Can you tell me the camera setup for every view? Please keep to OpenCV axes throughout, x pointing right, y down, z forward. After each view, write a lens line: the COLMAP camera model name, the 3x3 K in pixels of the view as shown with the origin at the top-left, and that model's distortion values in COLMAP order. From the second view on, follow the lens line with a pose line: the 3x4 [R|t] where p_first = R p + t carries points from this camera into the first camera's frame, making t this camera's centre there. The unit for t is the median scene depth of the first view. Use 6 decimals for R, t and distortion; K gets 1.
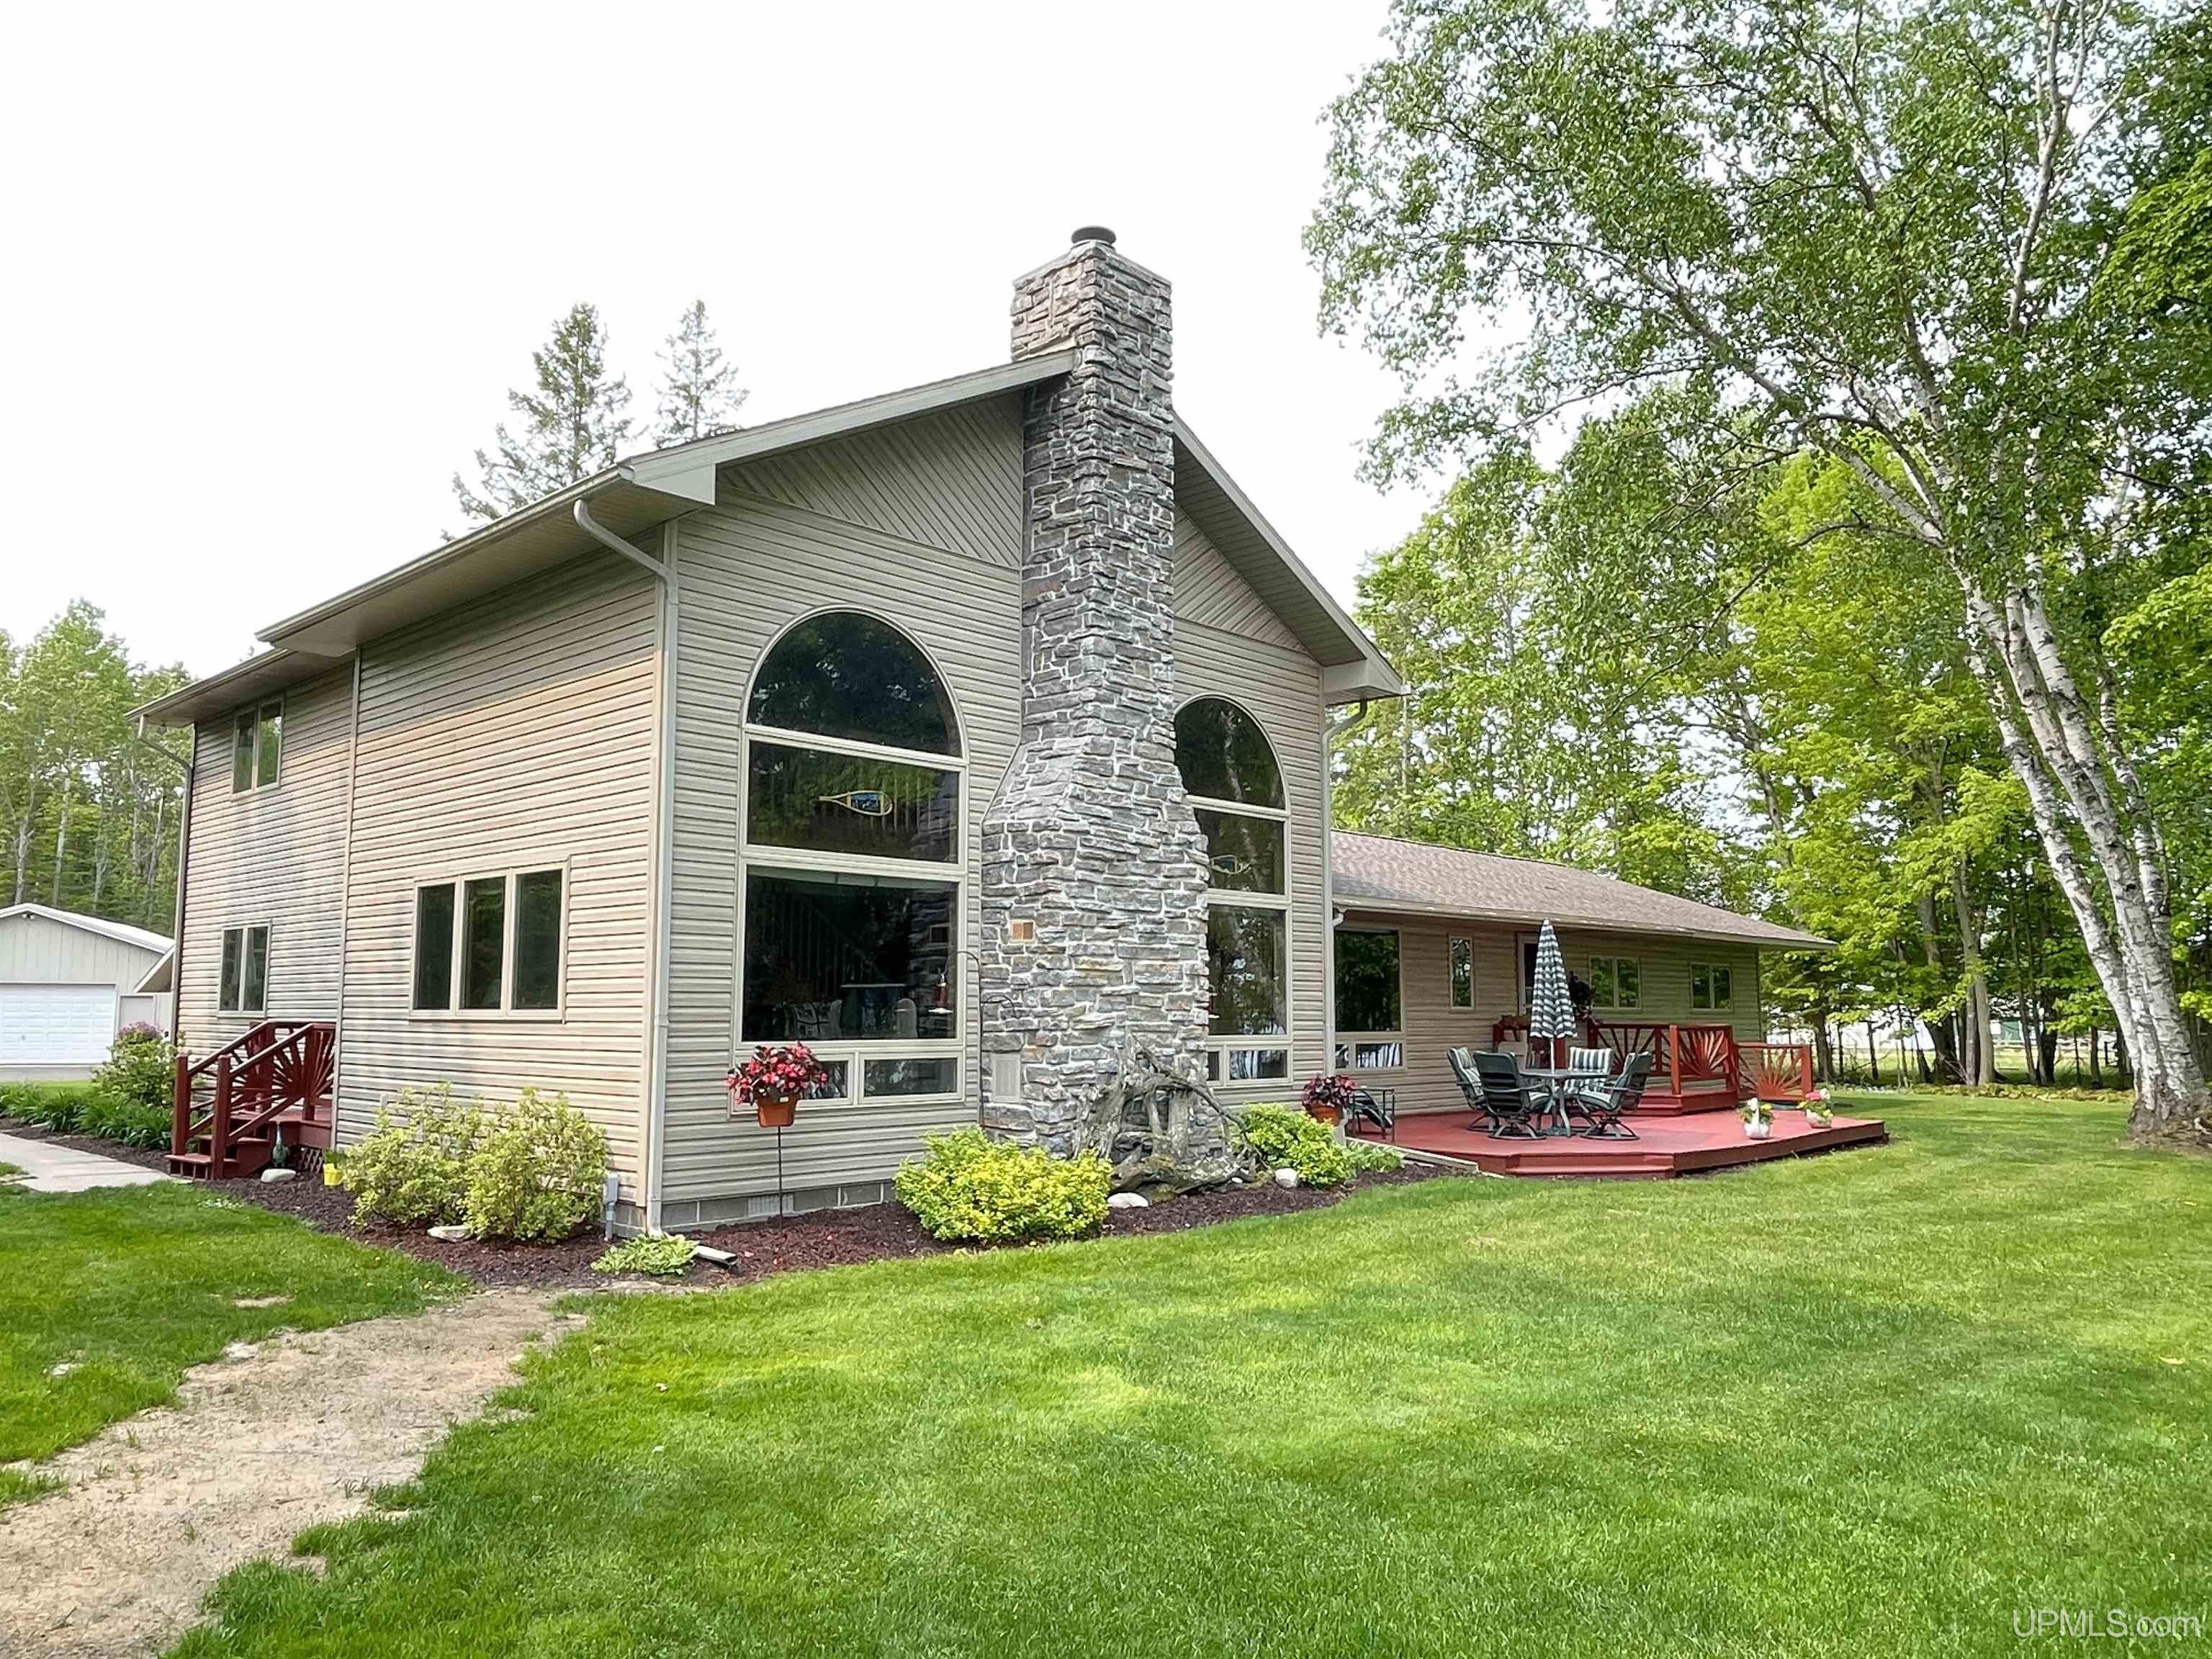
lens RADIAL K [[1544.5, 0, 1109.6], [0, 1544.5, 831.3], [0, 0, 1]] dist [-0.005185, -0.002361]
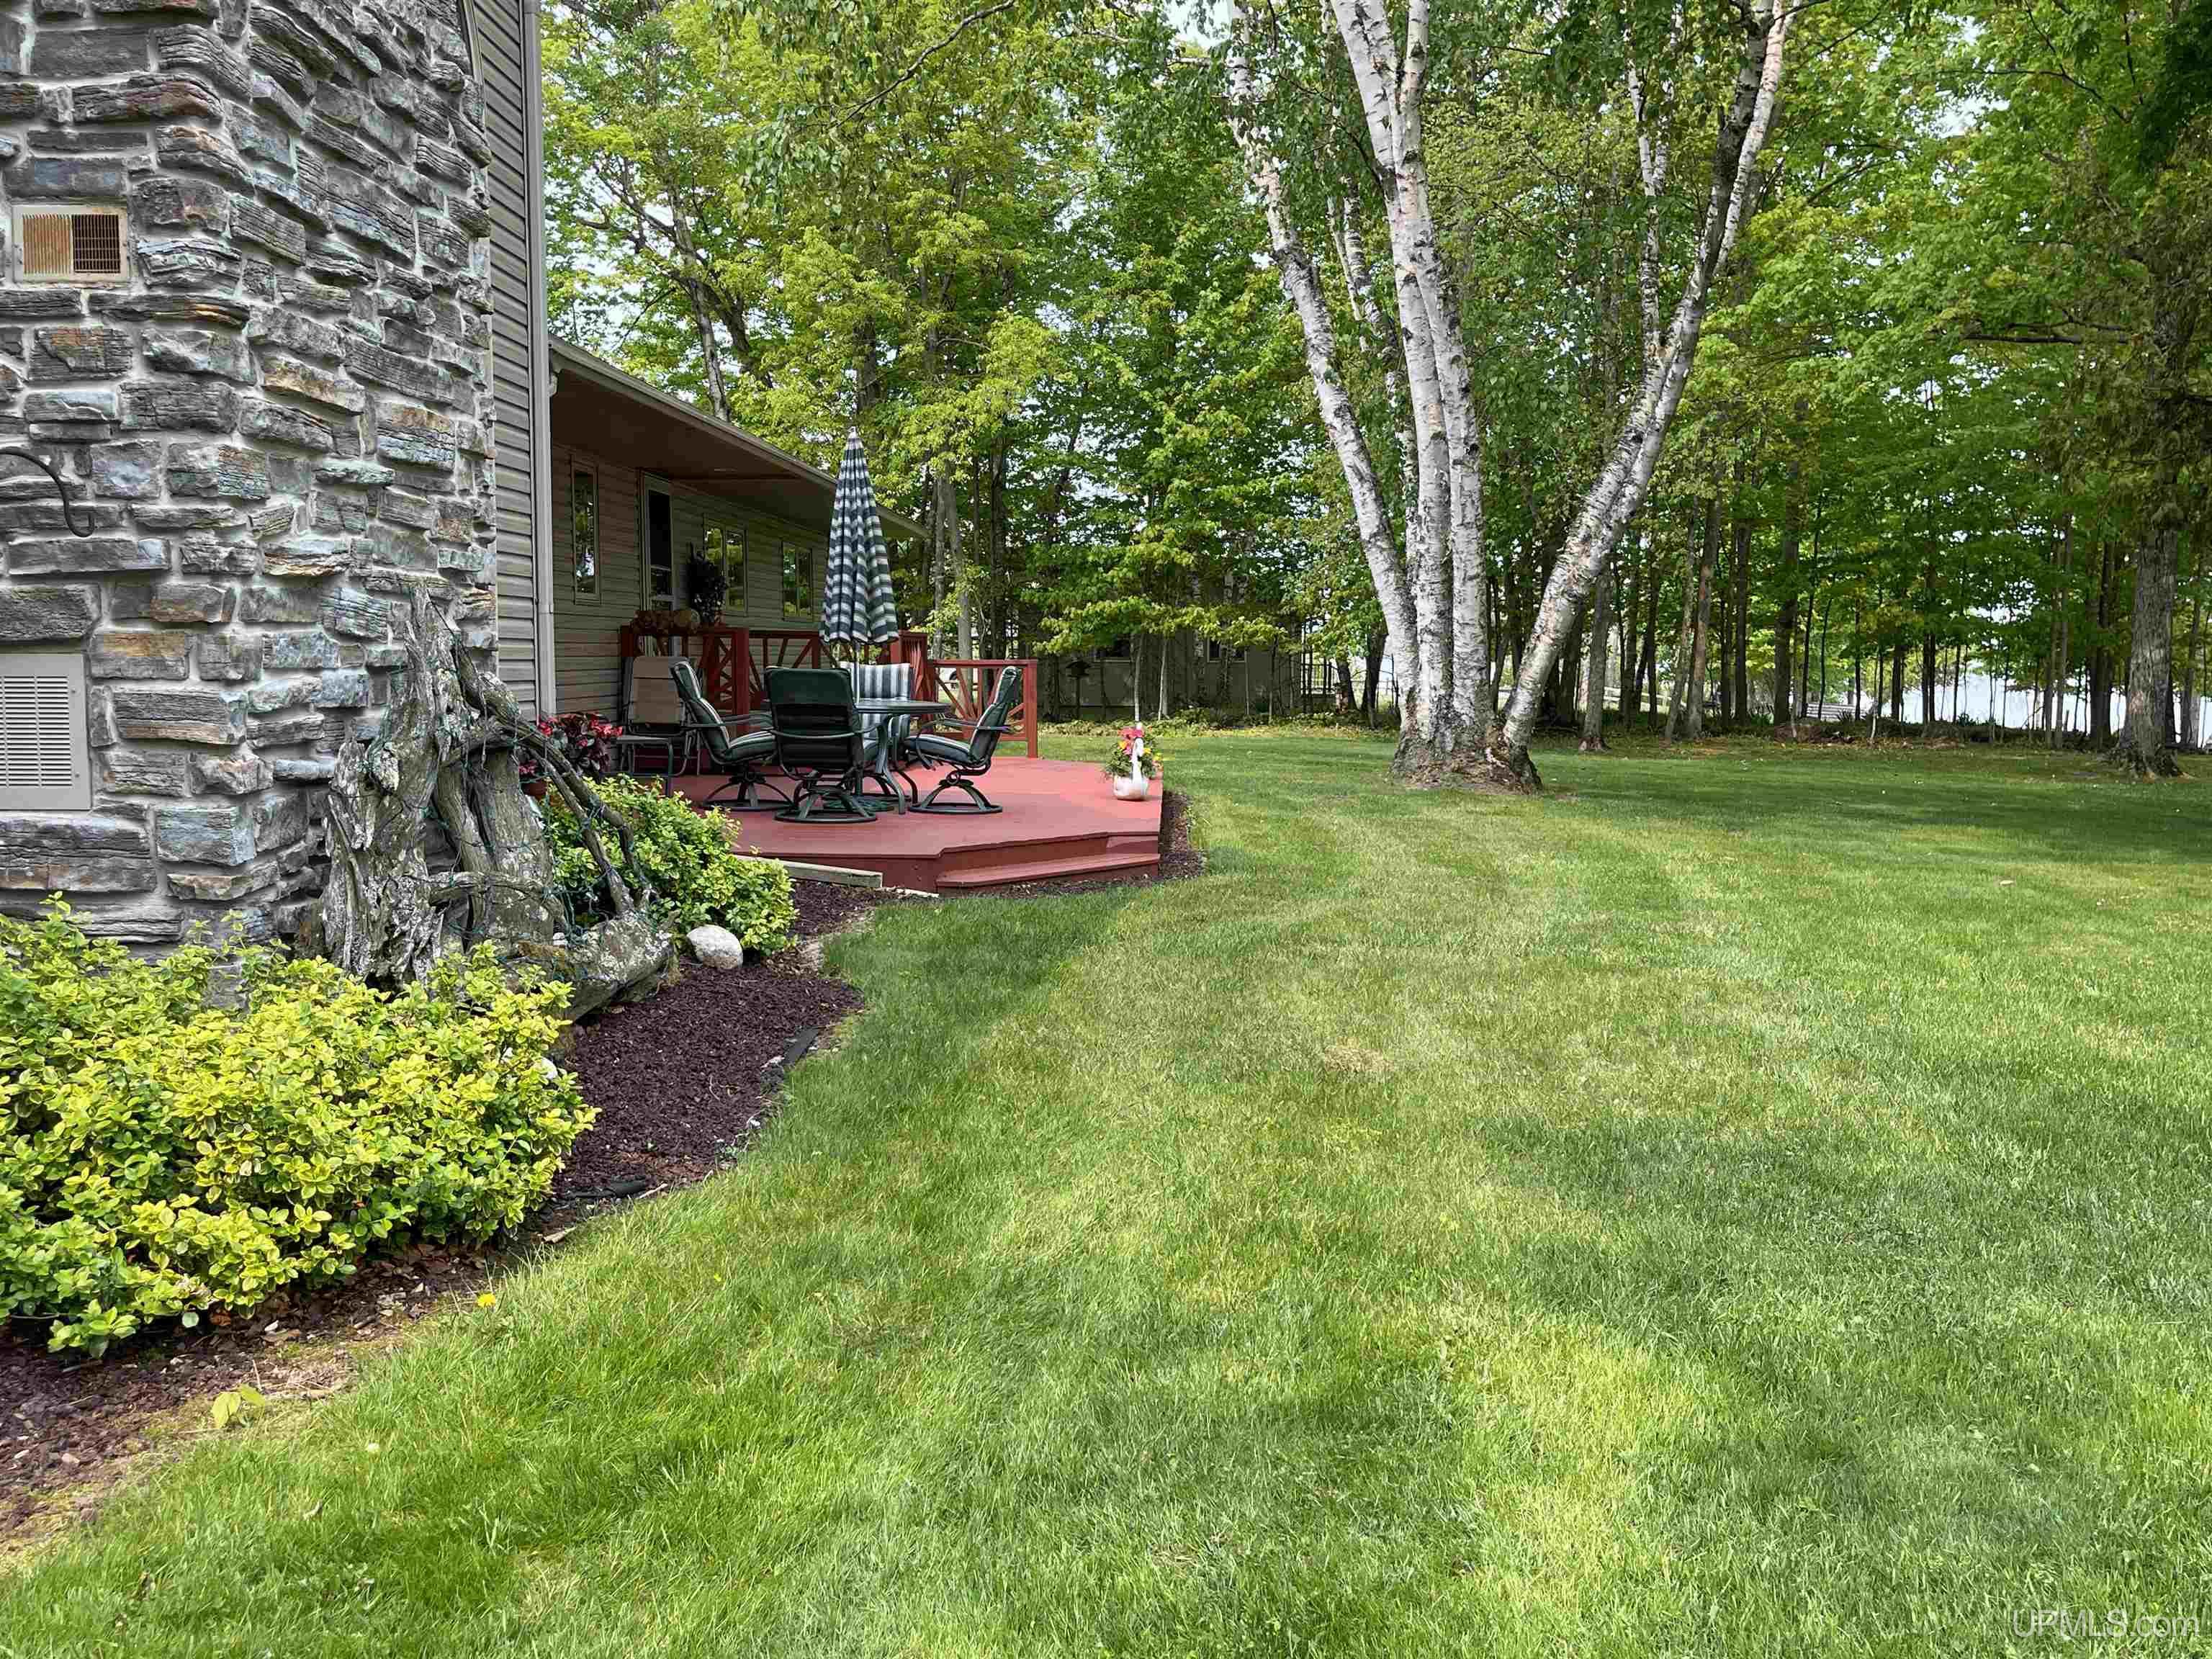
lens RADIAL K [[1934.1, 0, 1104.3], [0, 1934.1, 837.2], [0, 0, 1]] dist [0.017608, -0.008168]
pose [[0.751095, -0.062977, 0.657184, -0.160240], [-0.078835, 0.979762, 0.183990, 0.091828], [-0.655471, -0.190003, 0.730929, 0.569000]]
